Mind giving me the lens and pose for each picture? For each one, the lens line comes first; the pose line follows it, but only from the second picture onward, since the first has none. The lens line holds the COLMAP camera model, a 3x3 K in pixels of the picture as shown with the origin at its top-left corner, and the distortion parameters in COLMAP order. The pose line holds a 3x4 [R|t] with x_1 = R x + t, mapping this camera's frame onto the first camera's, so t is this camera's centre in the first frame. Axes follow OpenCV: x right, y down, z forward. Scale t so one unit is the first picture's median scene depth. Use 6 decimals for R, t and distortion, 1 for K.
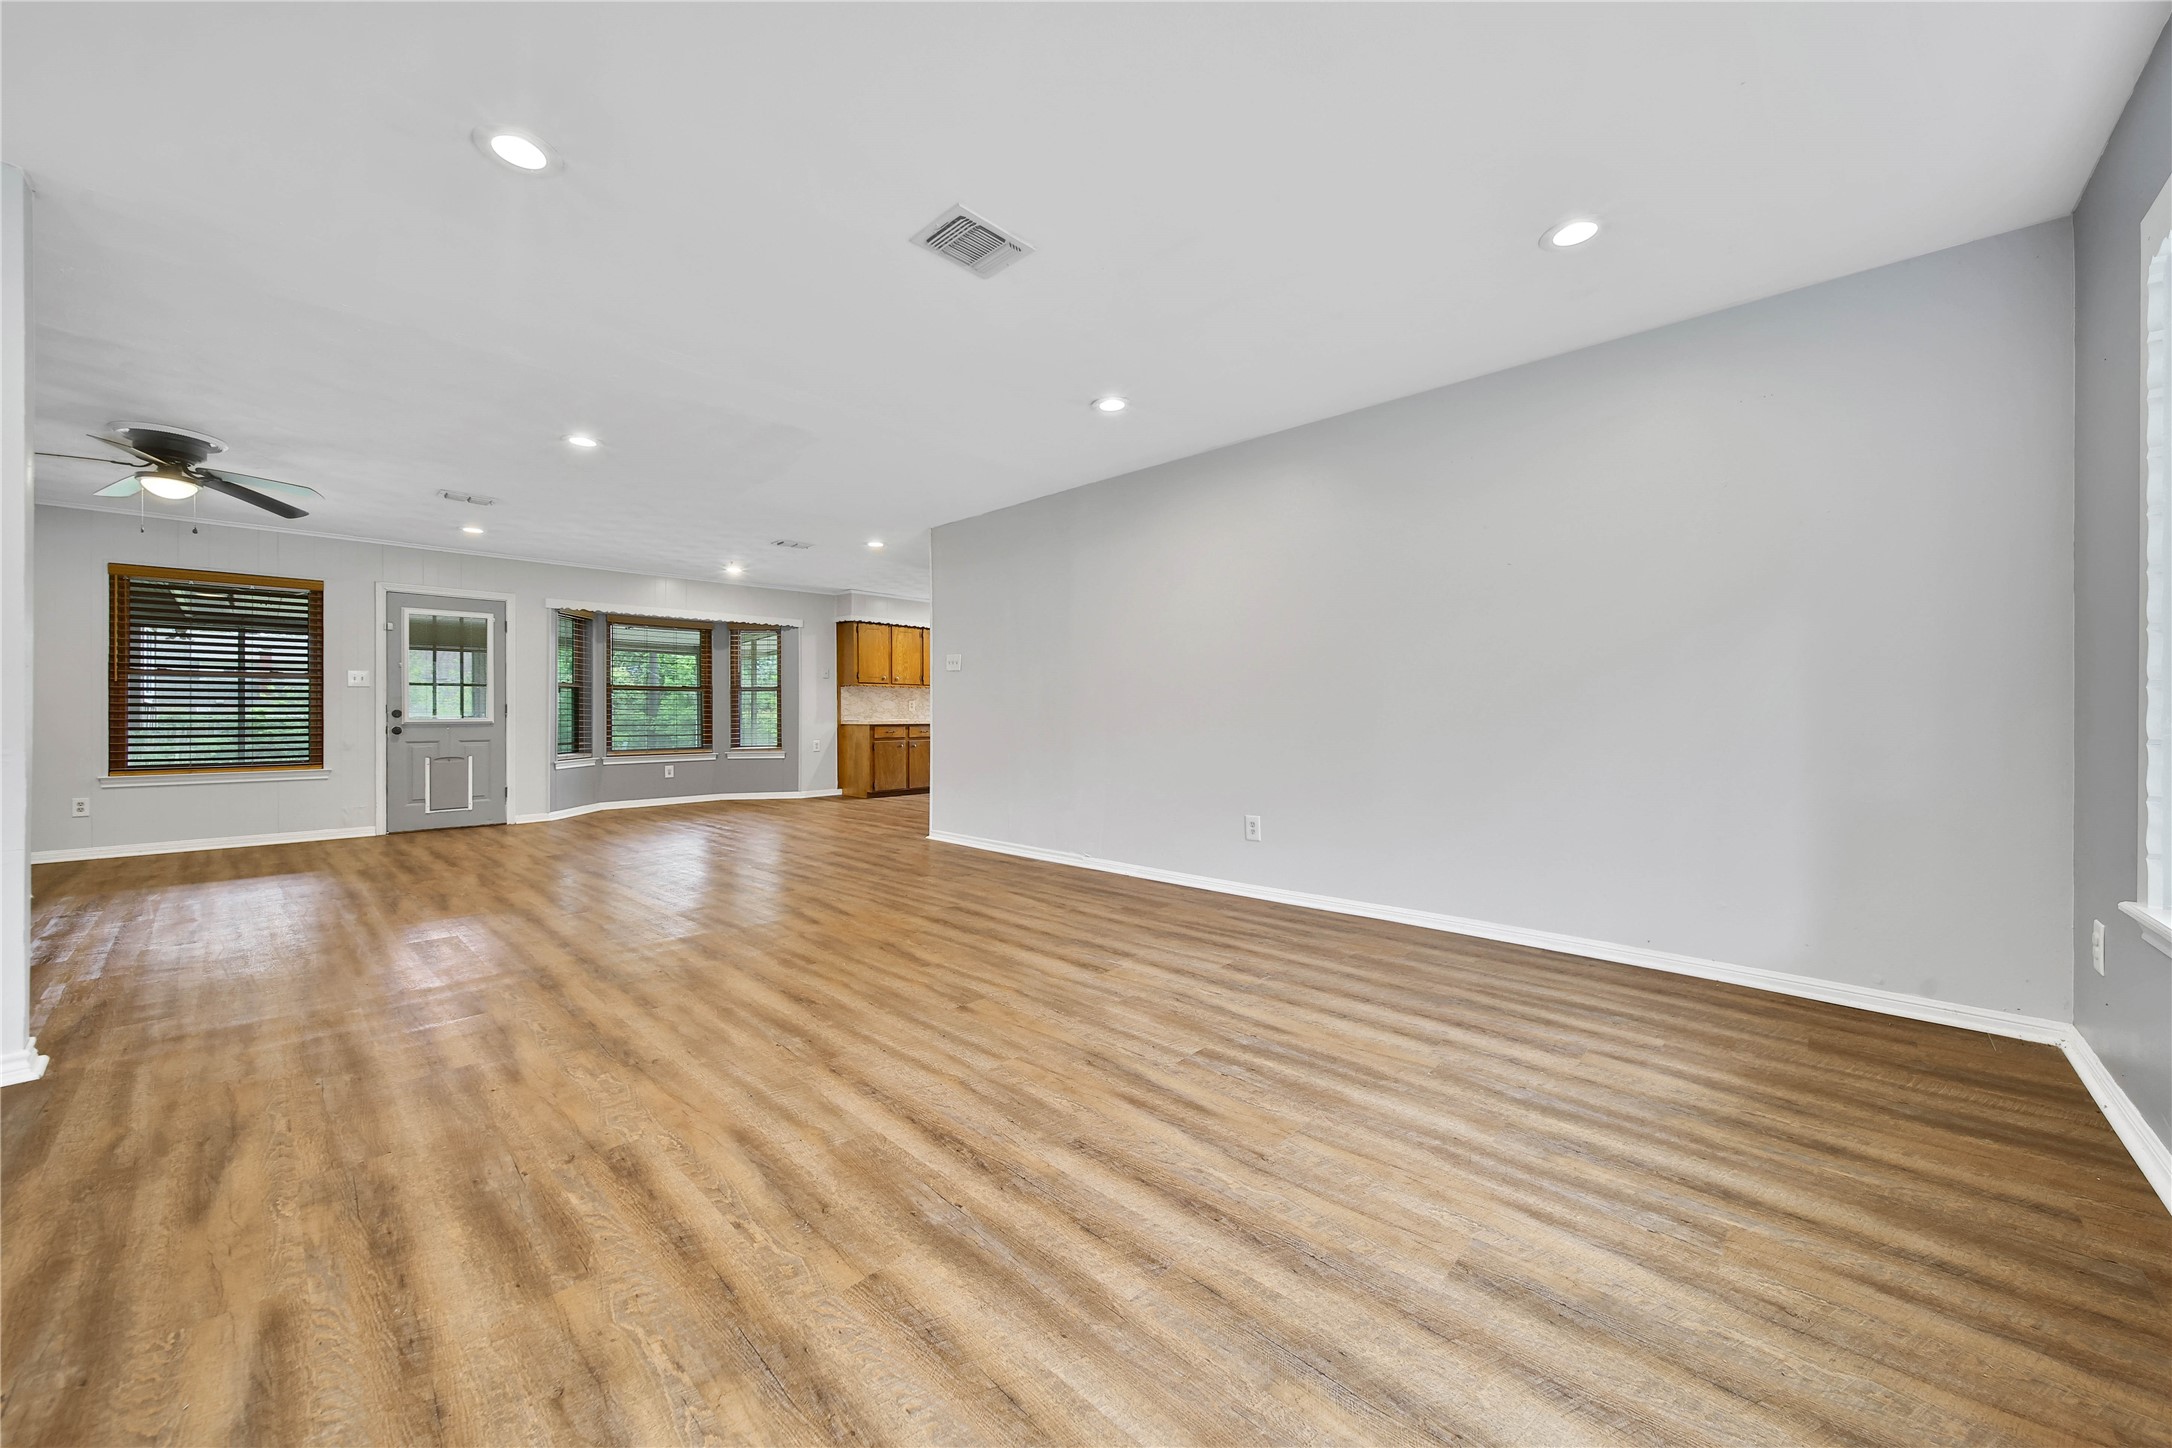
lens RADIAL K [[787.7, 0, 1083.3], [0, 787.7, 711.1], [0, 0, 1]] dist [-0.001237, -0.000053]
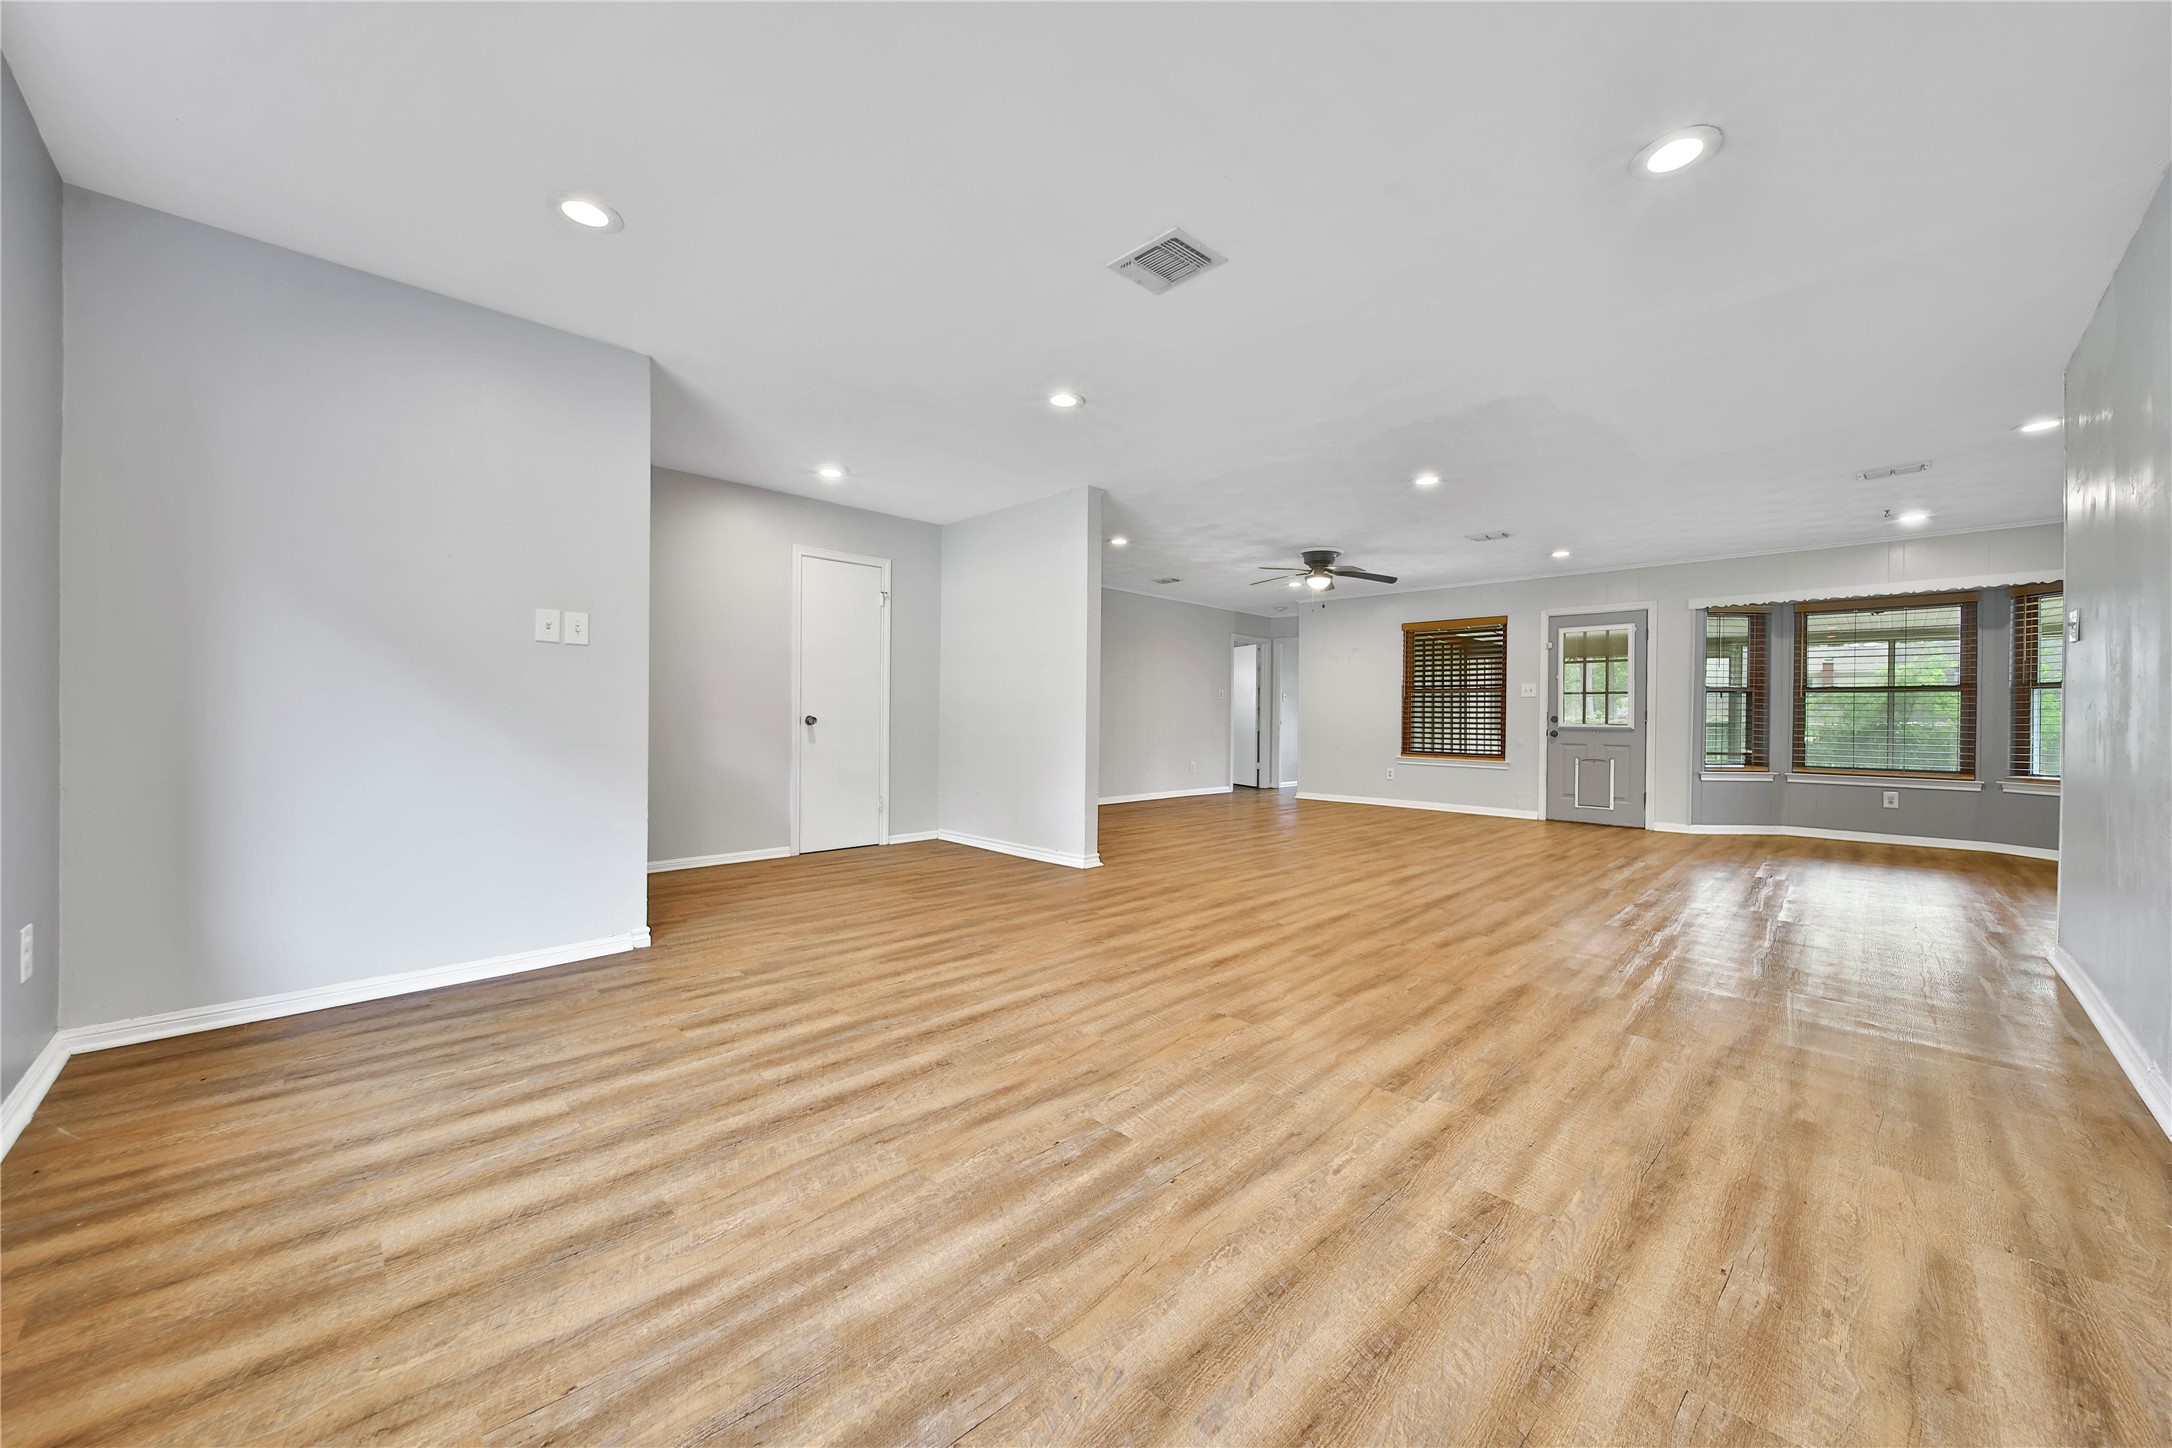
lens RADIAL K [[787.7, 0, 1091.6], [0, 787.7, 721.6], [0, 0, 1]] dist [-0.001237, -0.000053]
pose [[-0.026139, 0.009286, -0.999615, 0.777526], [-0.006853, 0.999932, 0.009468, 0.000647], [0.999635, 0.007097, -0.026074, 0.806177]]
